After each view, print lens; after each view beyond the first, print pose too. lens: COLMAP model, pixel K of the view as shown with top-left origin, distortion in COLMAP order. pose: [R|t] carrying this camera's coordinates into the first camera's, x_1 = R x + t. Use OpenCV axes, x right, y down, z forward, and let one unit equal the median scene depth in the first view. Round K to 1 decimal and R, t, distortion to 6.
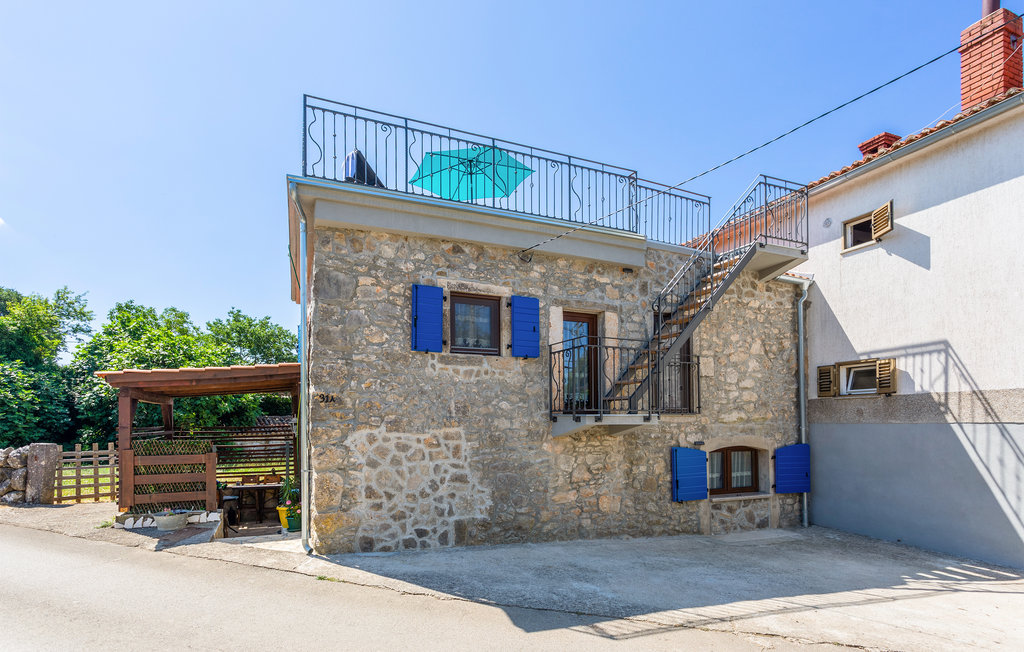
lens RADIAL K [[505.9, 0, 506.7], [0, 505.9, 417.1], [0, 0, 1]] dist [0.005476, -0.000803]
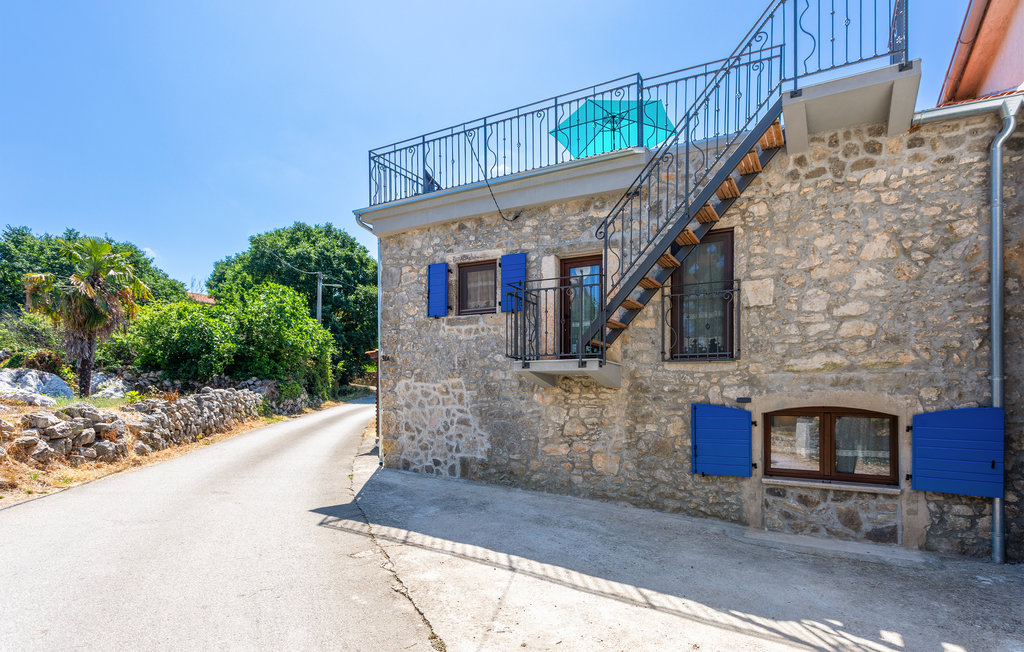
lens RADIAL K [[505.9, 0, 493.0], [0, 505.9, 386.8], [0, 0, 1]] dist [0.005476, -0.000803]
pose [[0.626049, 0.006025, -0.779760, 0.806984], [0.006926, 0.999888, 0.013287, 0.022933], [0.779753, -0.013719, 0.625937, 0.295770]]
